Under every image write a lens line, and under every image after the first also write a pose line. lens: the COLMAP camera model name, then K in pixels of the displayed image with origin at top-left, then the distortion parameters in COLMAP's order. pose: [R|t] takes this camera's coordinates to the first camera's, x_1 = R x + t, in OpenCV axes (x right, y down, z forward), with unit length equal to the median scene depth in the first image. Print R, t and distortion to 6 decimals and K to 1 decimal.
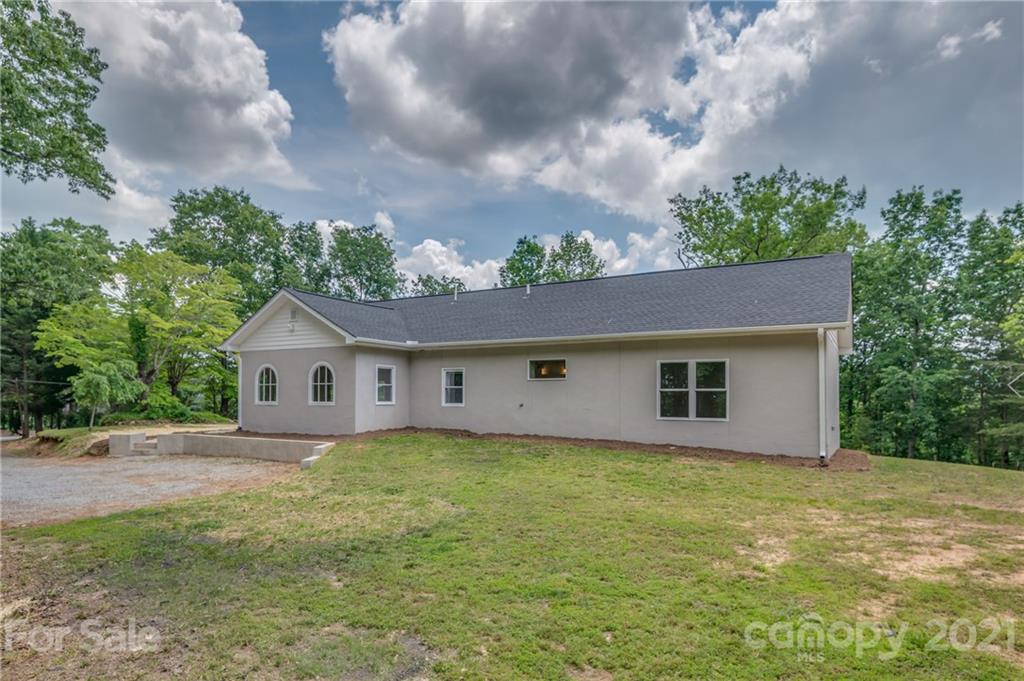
lens RADIAL K [[605.5, 0, 514.2], [0, 605.5, 376.5], [0, 0, 1]] dist [0.004715, 0.000428]
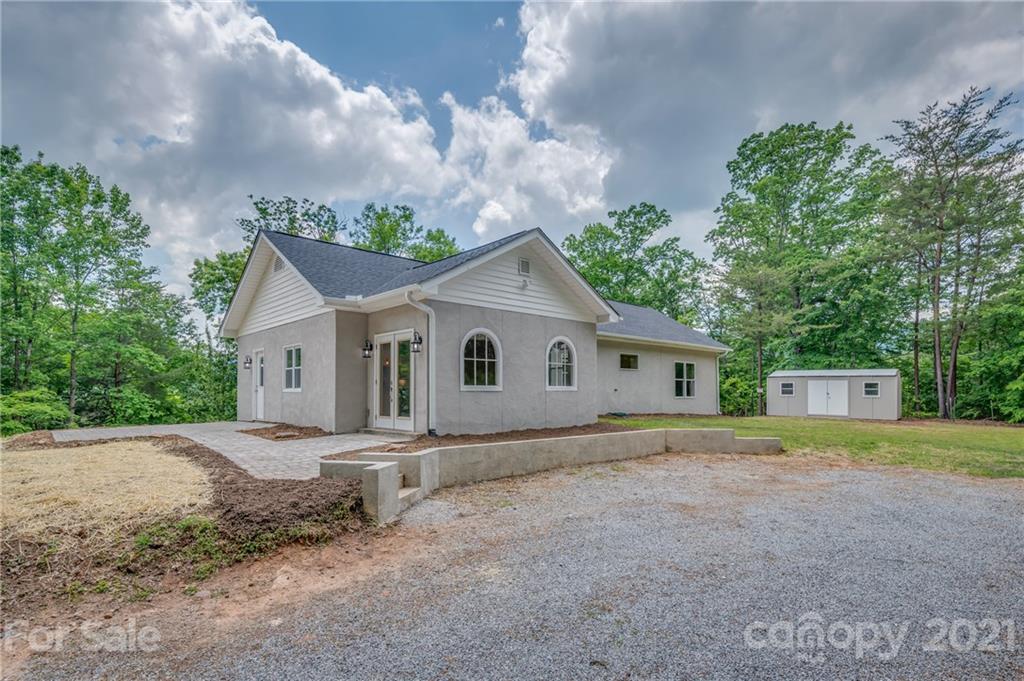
lens RADIAL K [[513.6, 0, 510.5], [0, 513.6, 386.3], [0, 0, 1]] dist [-0.001232, -0.001306]
pose [[0.292495, 0.007669, 0.956236, -0.938233], [-0.028795, 0.999585, 0.000792, 0.040917], [-0.955833, -0.027767, 0.292594, 0.819754]]
